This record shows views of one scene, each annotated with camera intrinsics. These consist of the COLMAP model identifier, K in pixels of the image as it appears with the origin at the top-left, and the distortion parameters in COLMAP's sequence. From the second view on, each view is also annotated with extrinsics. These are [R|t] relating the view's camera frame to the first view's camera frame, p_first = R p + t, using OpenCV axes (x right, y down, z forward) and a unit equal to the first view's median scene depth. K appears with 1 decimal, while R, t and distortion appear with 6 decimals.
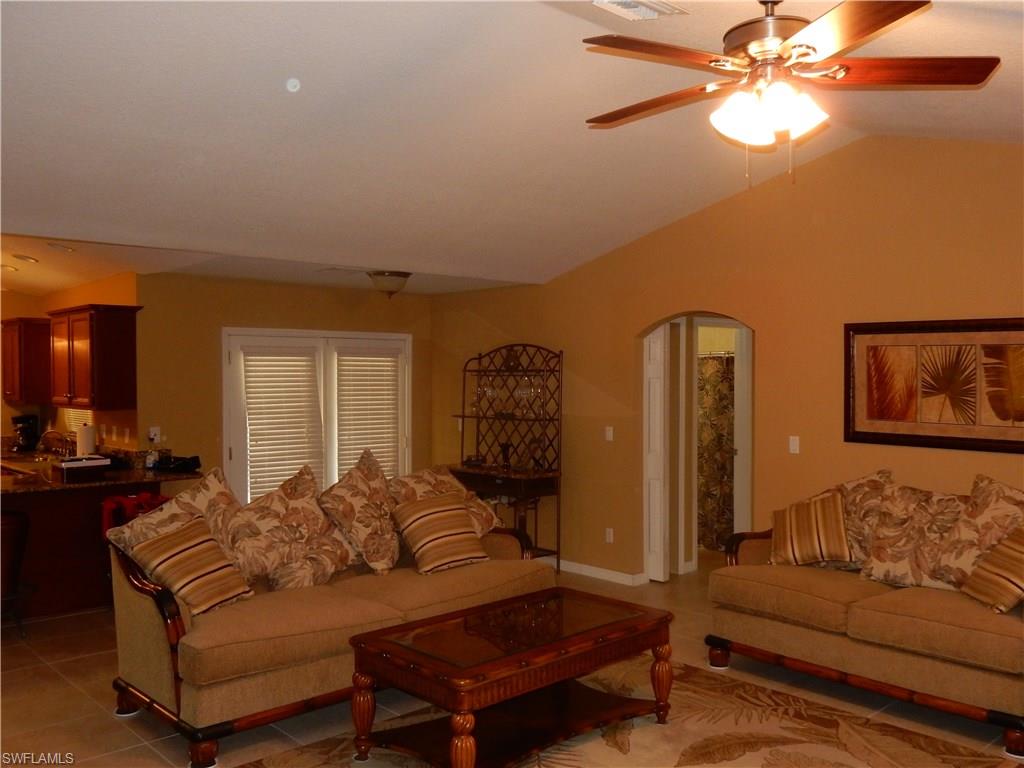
lens RADIAL K [[896.9, 0, 513.0], [0, 896.9, 384.9], [0, 0, 1]] dist [0.017791, -0.022873]
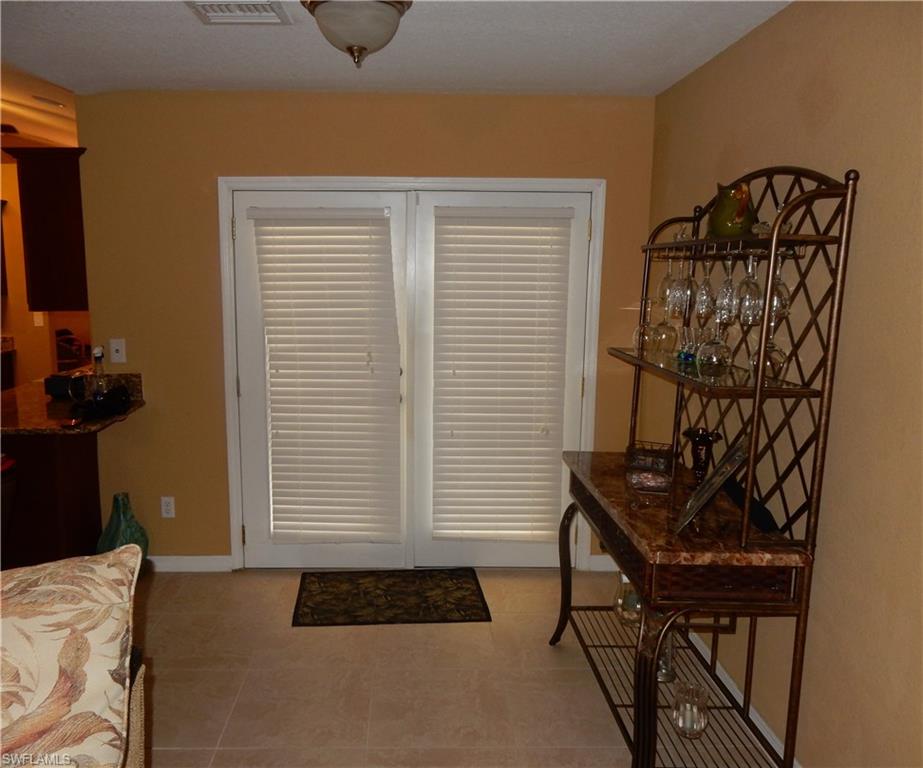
lens RADIAL K [[705.7, 0, 460.1], [0, 705.7, 380.9], [0, 0, 1]] dist [0.002356, 0.001721]
pose [[0.742132, 0.109928, -0.661177, 0.119926], [-0.012221, 0.988514, 0.150634, -0.002647], [0.670142, -0.103711, 0.734952, 0.724423]]
